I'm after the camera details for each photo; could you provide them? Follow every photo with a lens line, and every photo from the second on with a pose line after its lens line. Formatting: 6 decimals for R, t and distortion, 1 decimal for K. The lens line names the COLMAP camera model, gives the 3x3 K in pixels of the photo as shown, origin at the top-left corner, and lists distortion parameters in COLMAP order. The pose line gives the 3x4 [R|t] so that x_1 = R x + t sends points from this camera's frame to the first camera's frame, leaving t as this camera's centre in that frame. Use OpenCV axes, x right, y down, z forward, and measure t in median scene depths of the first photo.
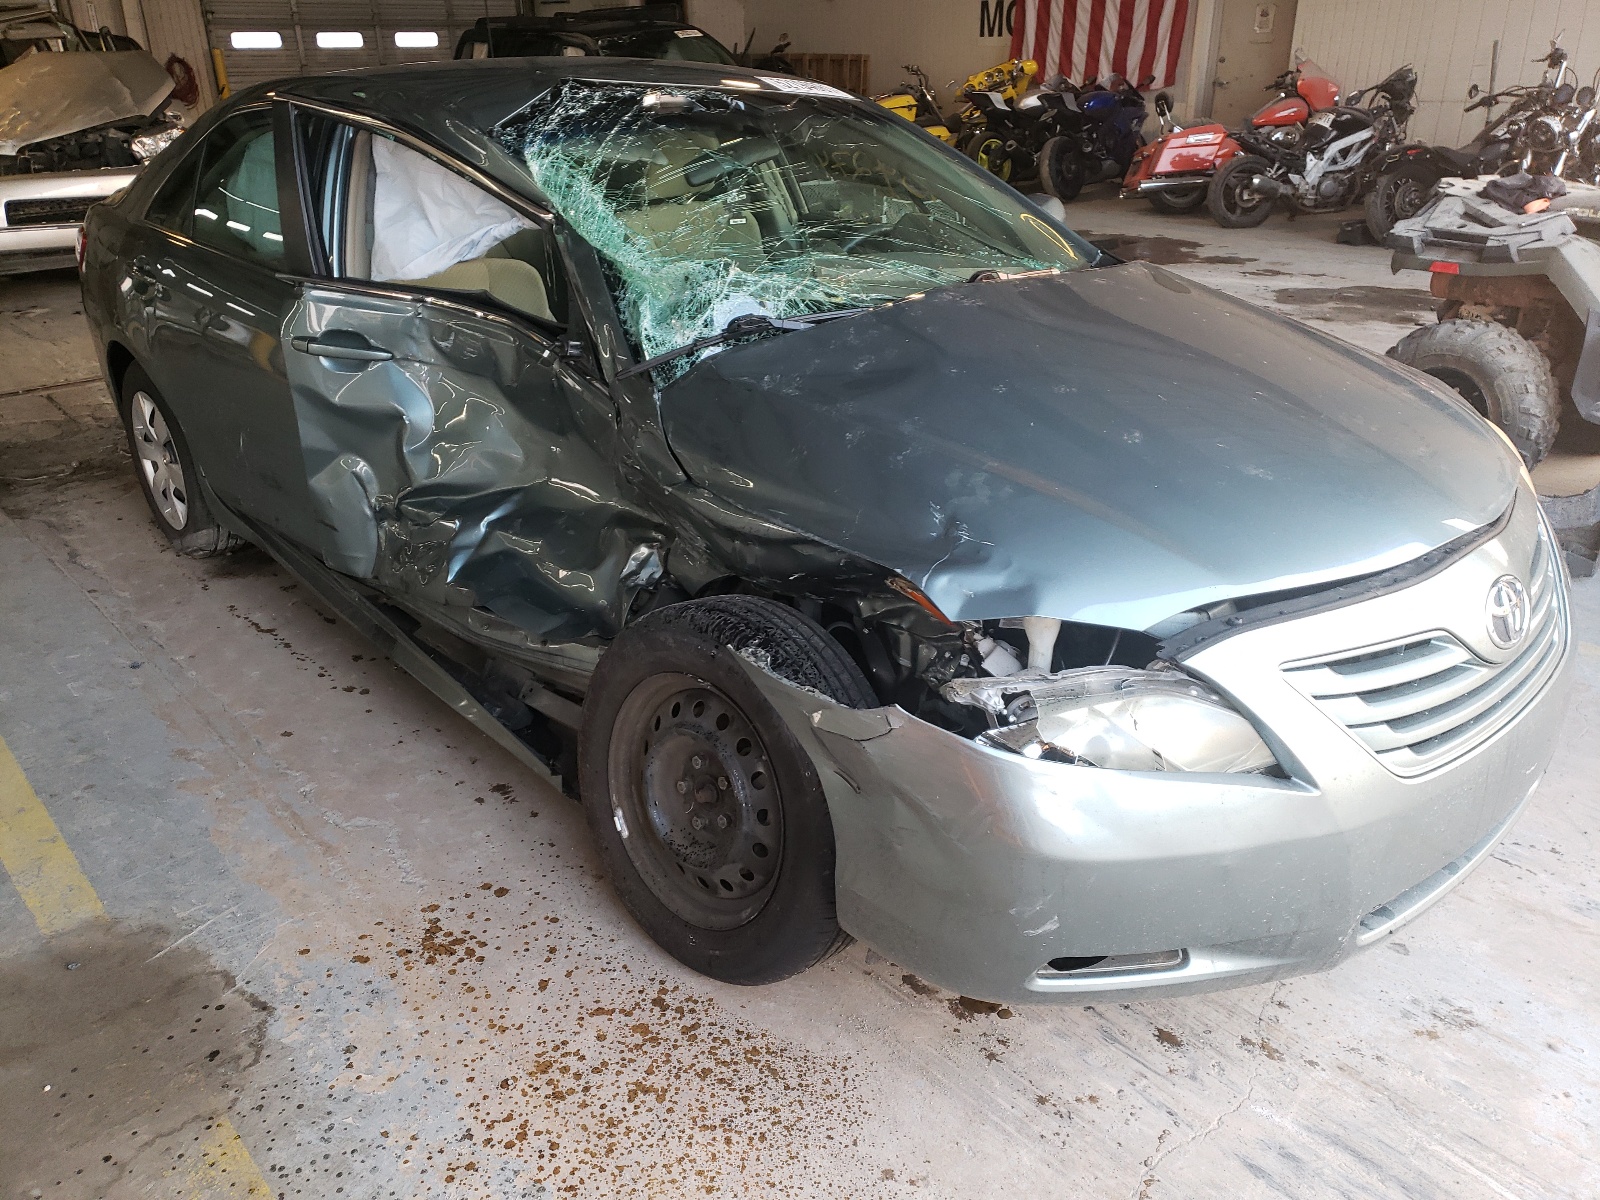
lens RADIAL K [[1224.8, 0, 800.0], [0, 1224.8, 627.2], [0, 0, 1]] dist [0.025001, -0.003735]
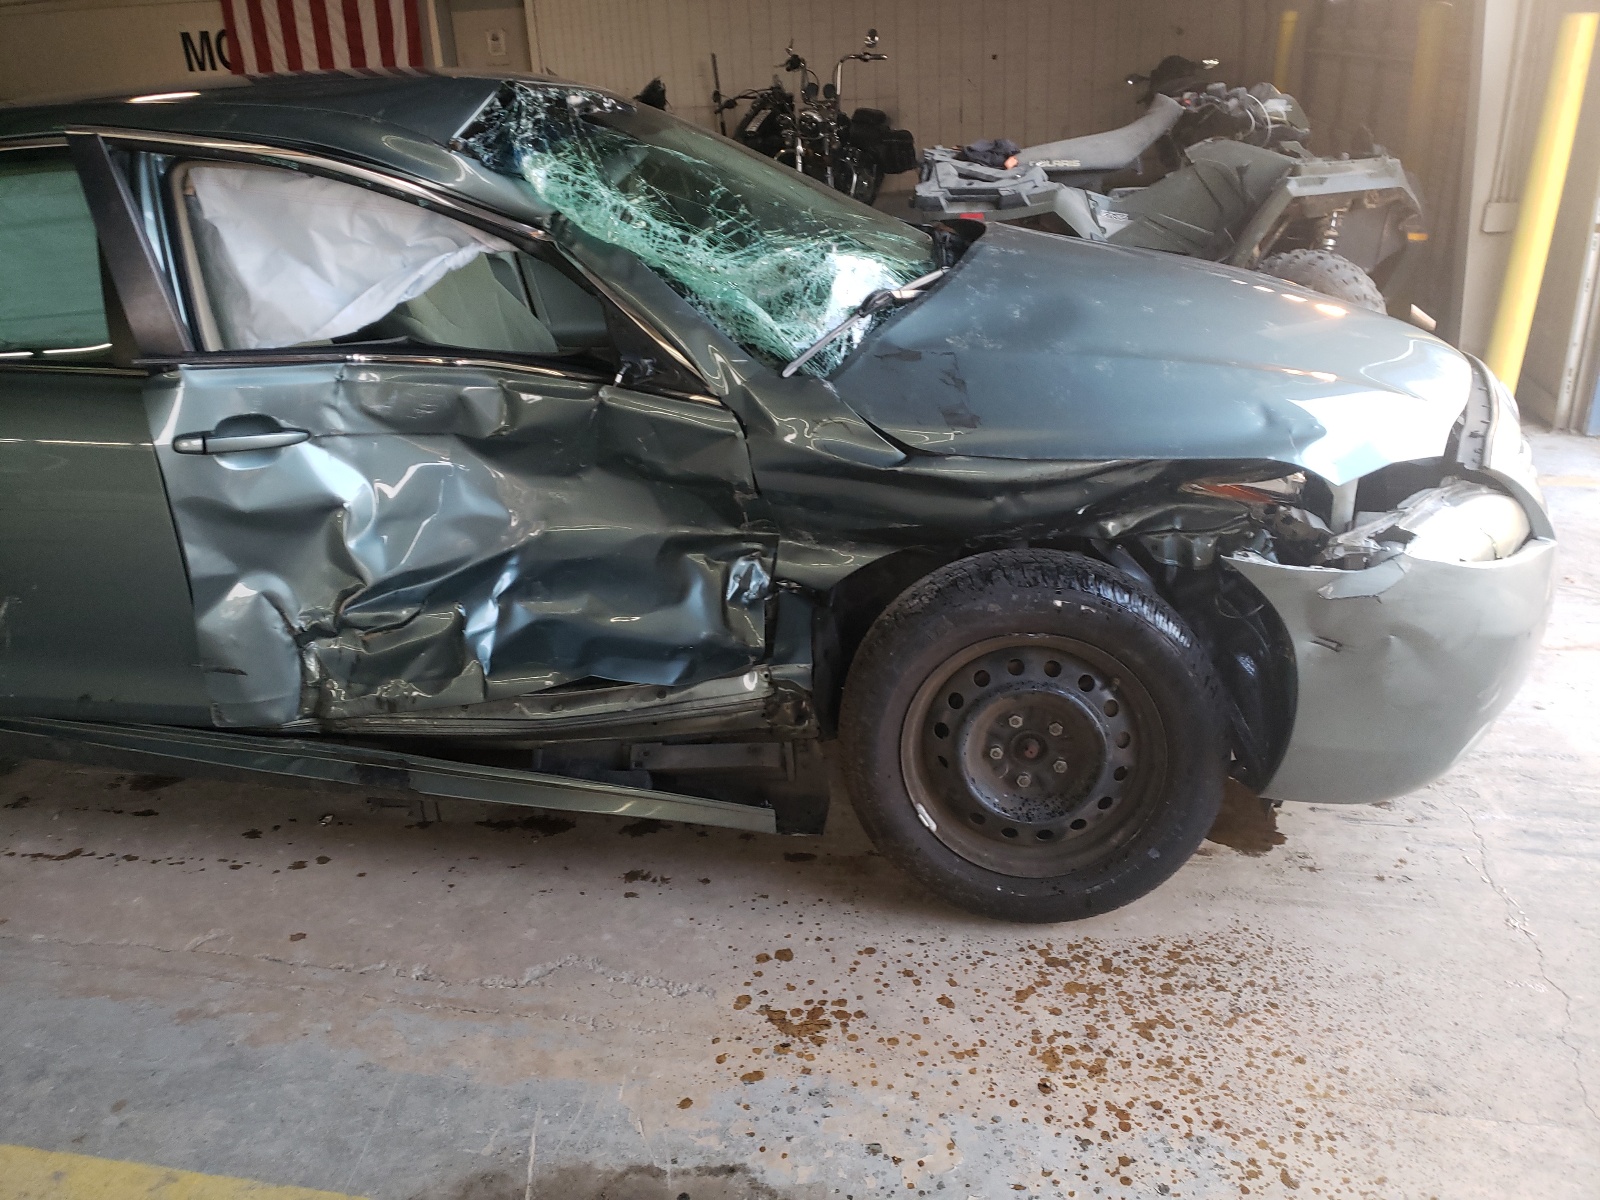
lens RADIAL K [[1214.7, 0, 800.0], [0, 1214.7, 600.0], [0, 0, 1]] dist [0.020724, 0.003433]
pose [[0.806708, -0.276177, 0.522445, -0.581480], [0.294840, 0.954280, 0.049192, -0.068890], [-0.512144, 0.114353, 0.851253, 0.185326]]
